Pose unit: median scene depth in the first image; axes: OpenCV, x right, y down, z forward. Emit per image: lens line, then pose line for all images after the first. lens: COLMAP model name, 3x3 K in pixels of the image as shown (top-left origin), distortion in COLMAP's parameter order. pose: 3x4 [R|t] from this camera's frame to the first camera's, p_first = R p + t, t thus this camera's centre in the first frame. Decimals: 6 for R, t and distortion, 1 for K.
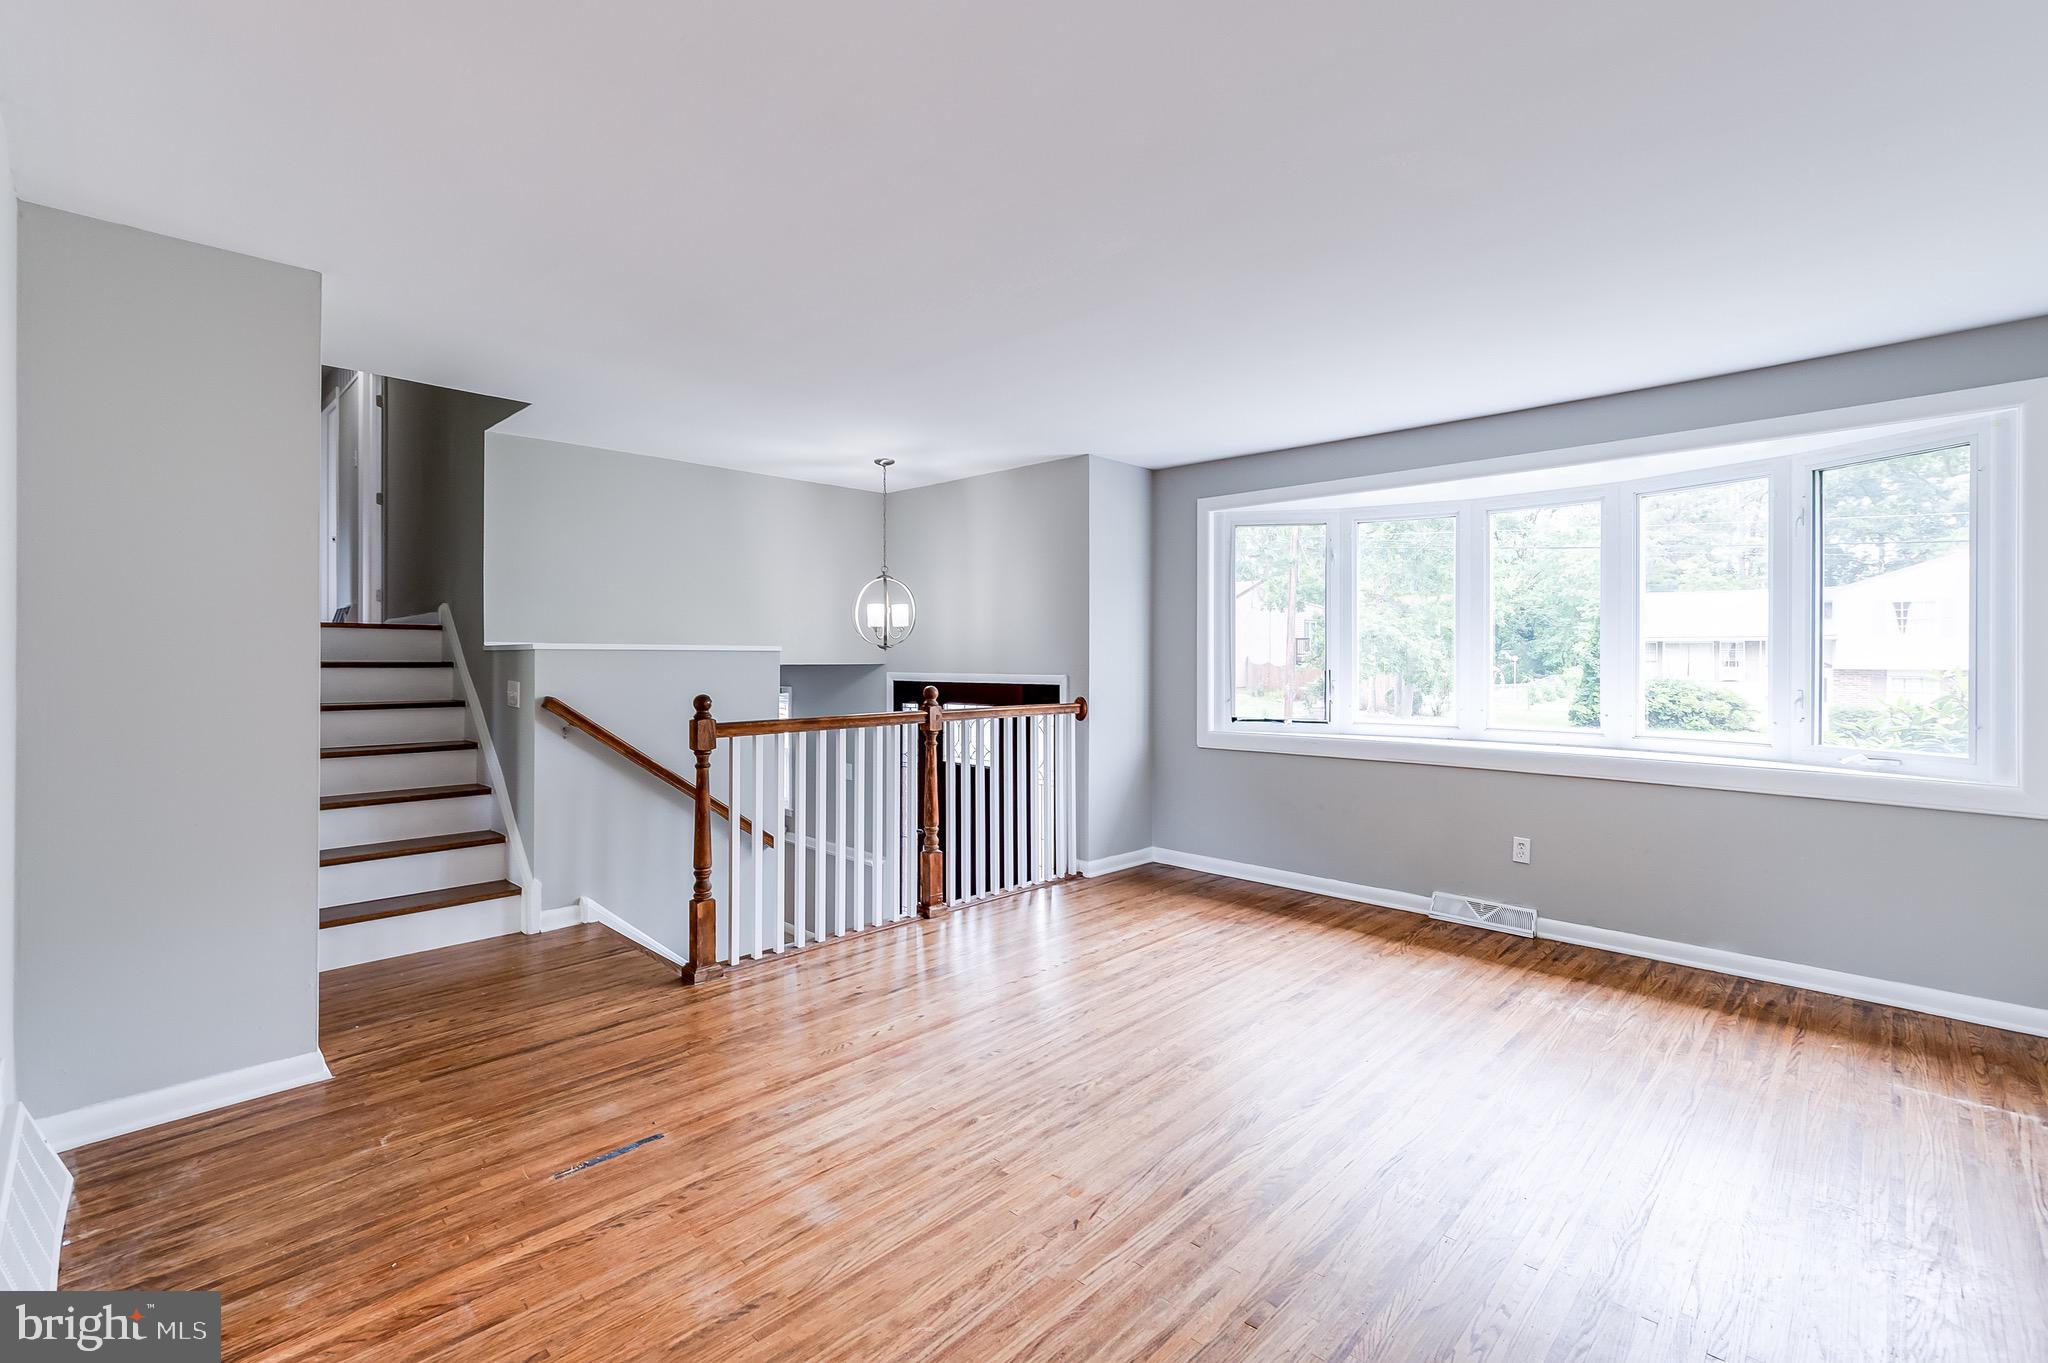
lens RADIAL K [[923.6, 0, 1023.3], [0, 923.6, 660.0], [0, 0, 1]] dist [0.013137, 0.000301]
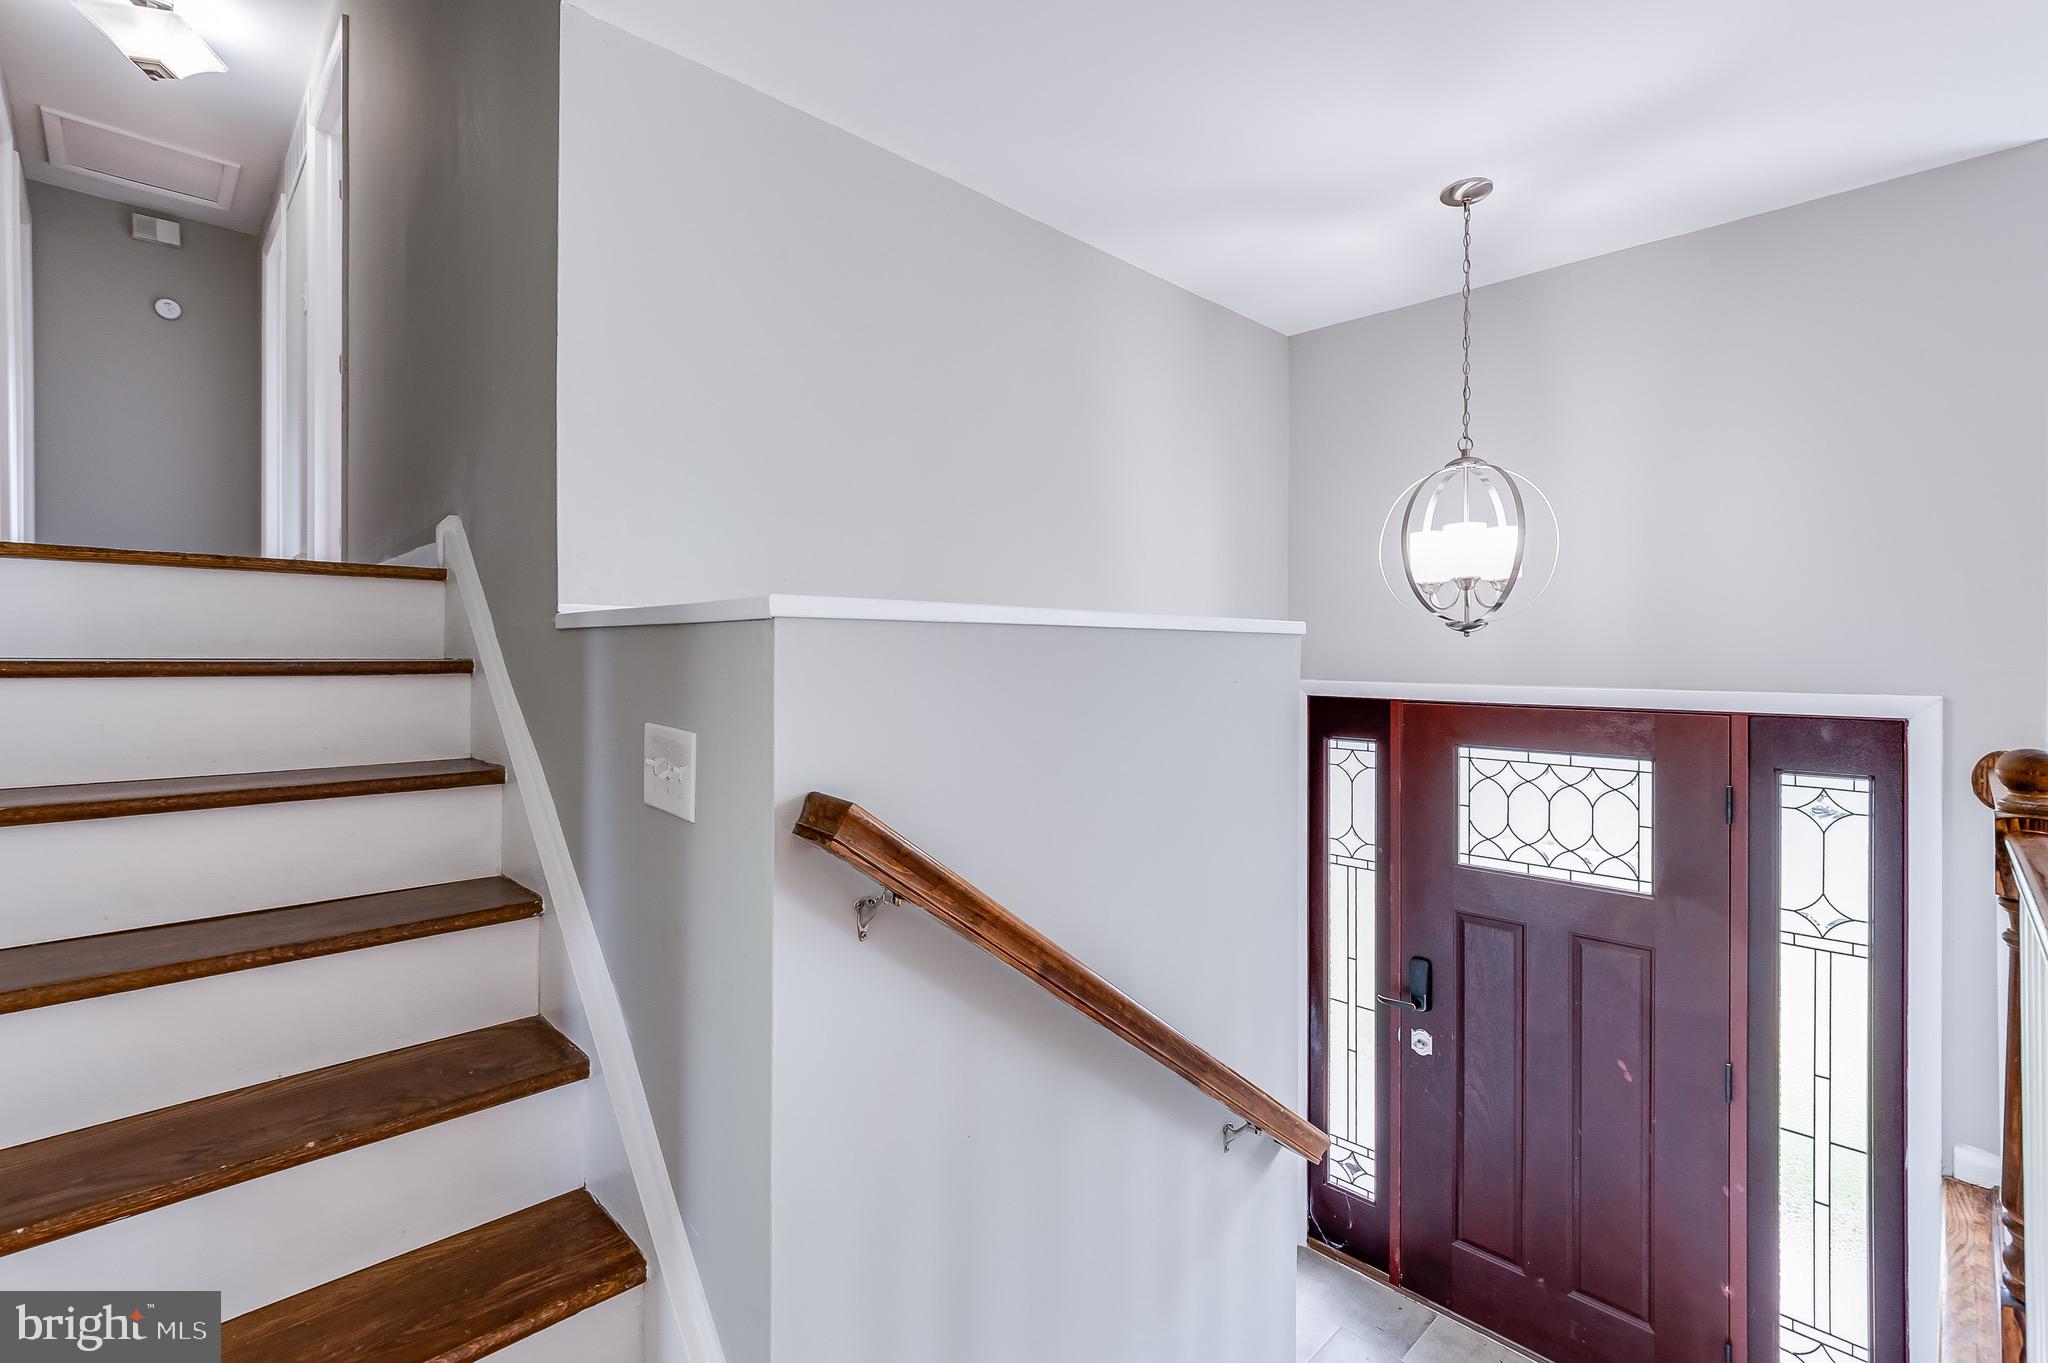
lens RADIAL K [[923.6, 0, 985.4], [0, 923.6, 642.9], [0, 0, 1]] dist [0.013137, 0.000301]
pose [[0.999306, 0.002718, -0.037156, -0.404715], [-0.003107, 0.999941, -0.010420, -0.001385], [0.037126, 0.010529, 0.999255, 0.651688]]
